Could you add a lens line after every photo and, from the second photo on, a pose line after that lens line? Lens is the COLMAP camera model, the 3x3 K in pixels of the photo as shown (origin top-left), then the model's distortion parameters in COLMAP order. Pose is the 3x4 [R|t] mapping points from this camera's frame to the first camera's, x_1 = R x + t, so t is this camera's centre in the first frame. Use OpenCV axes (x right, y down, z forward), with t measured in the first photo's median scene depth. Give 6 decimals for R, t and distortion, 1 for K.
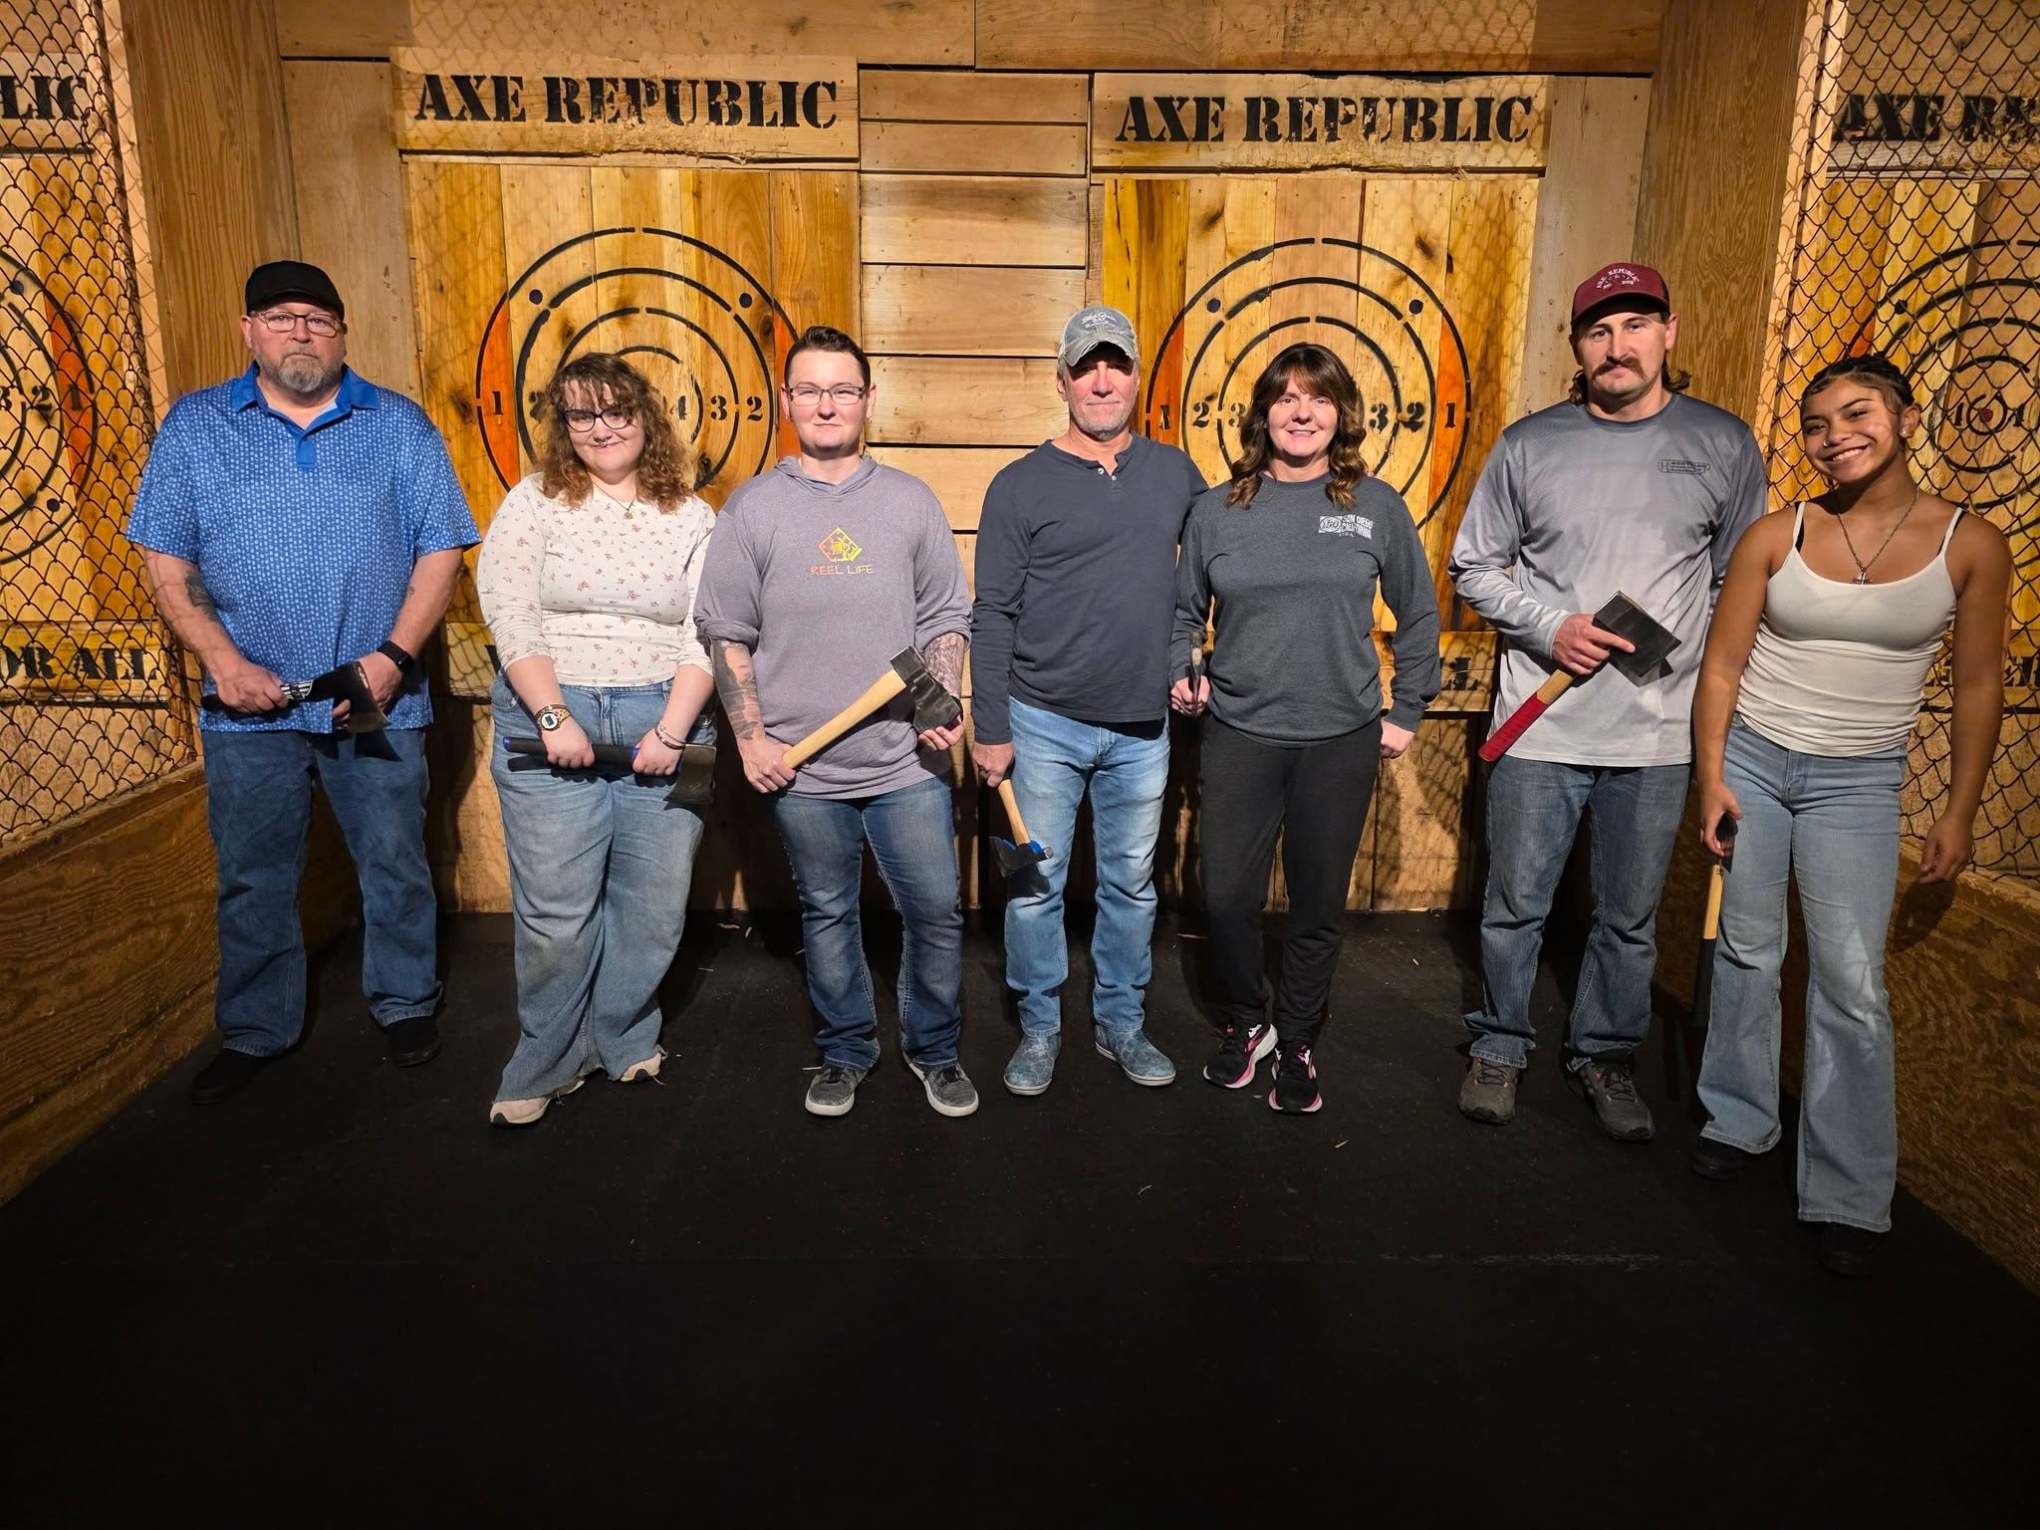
lens RADIAL K [[1289.2, 0, 1017.5], [0, 1289.2, 762.8], [0, 0, 1]] dist [0.007382, -0.012343]
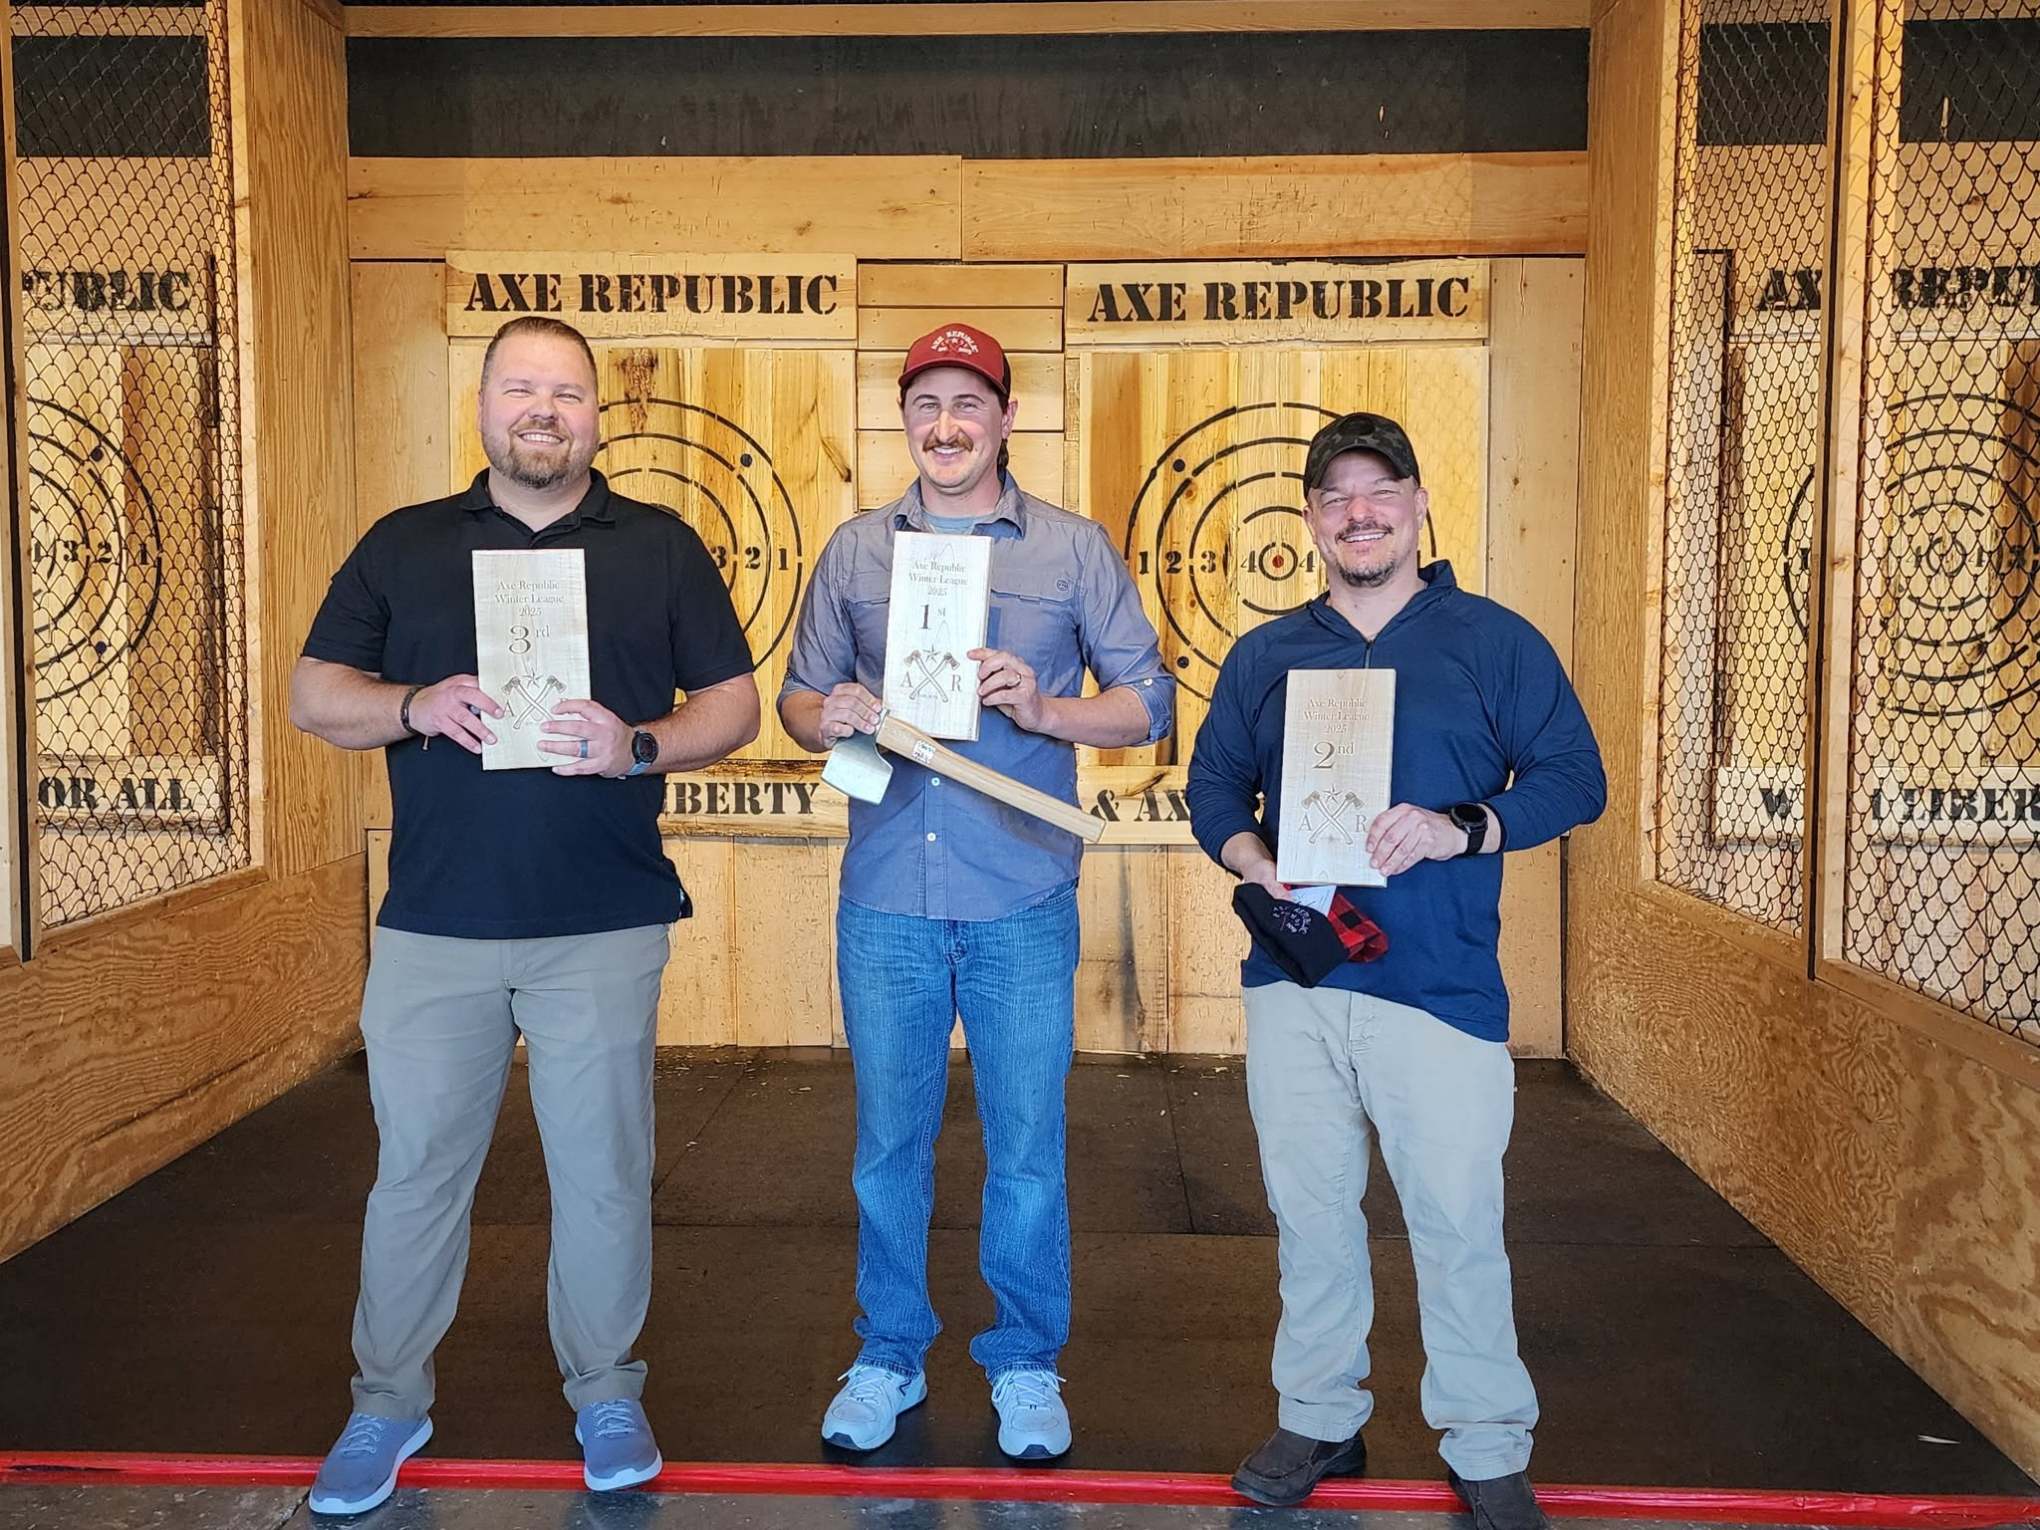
lens RADIAL K [[1560.7, 0, 1001.9], [0, 1560.7, 766.2], [0, 0, 1]] dist [0.003069, 0.021642]
pose [[0.998990, -0.000340, -0.044936, 0.062531], [-0.006160, 0.989496, -0.144430, 0.088467], [0.044513, 0.144561, 0.988494, -0.269784]]
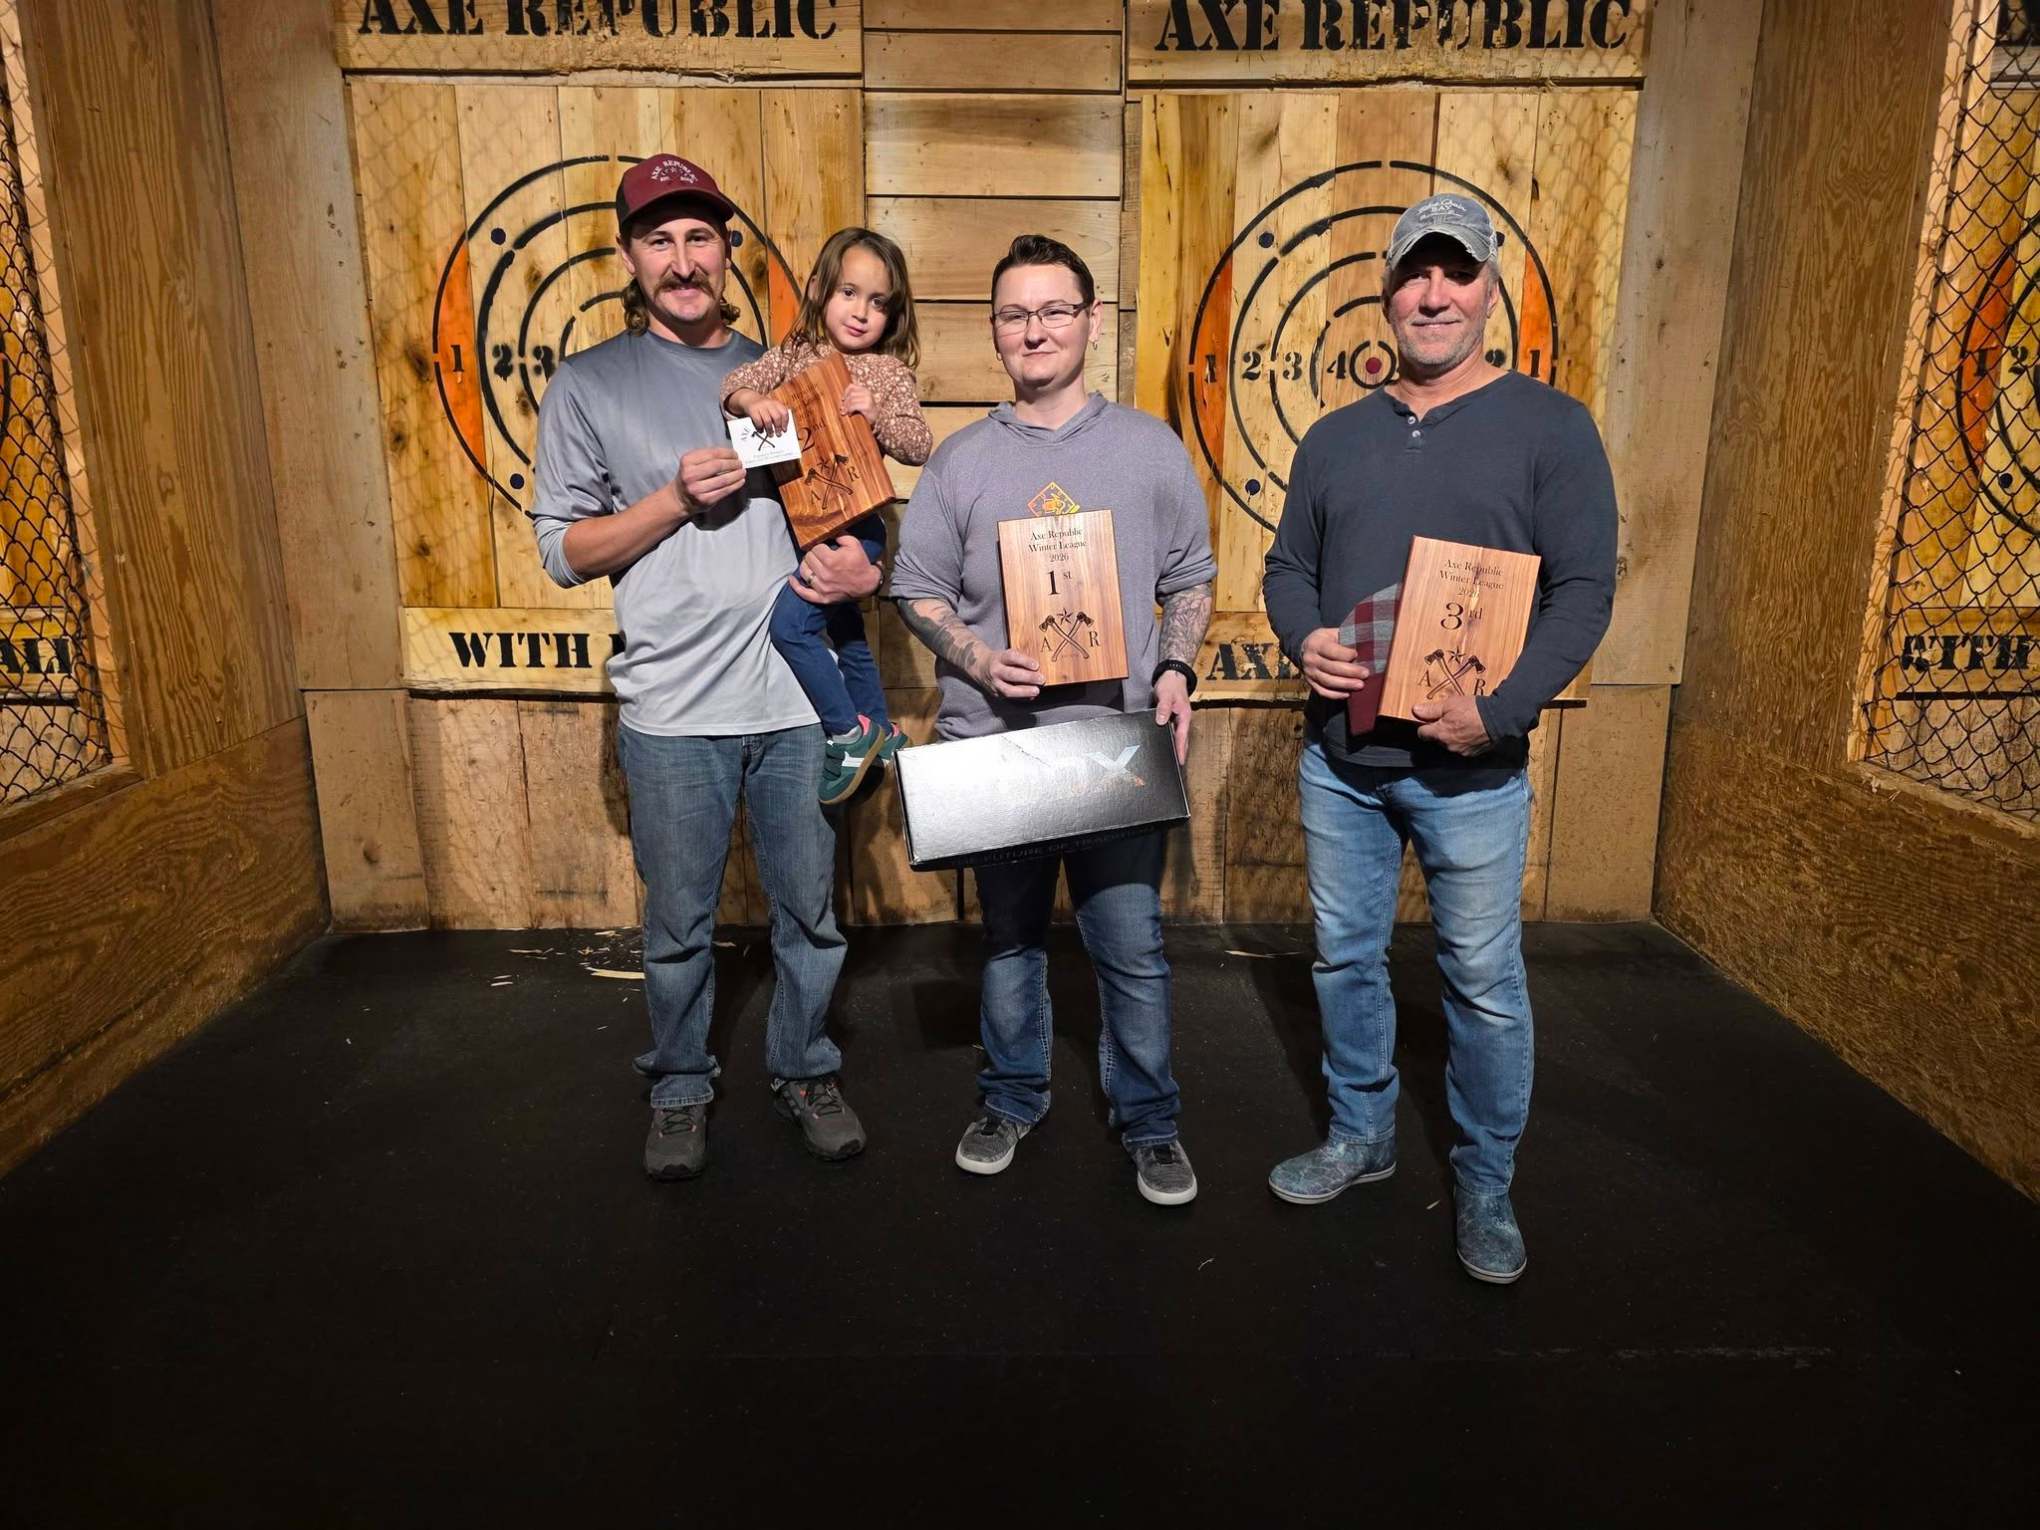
lens RADIAL K [[1356.3, 0, 1028.0], [0, 1356.3, 784.2], [0, 0, 1]] dist [0.008060, -0.009206]
pose [[0.999953, -0.005704, -0.007875, -0.005711], [0.005830, 0.999854, 0.016063, 0.001051], [0.007782, -0.016108, 0.999840, 0.068219]]
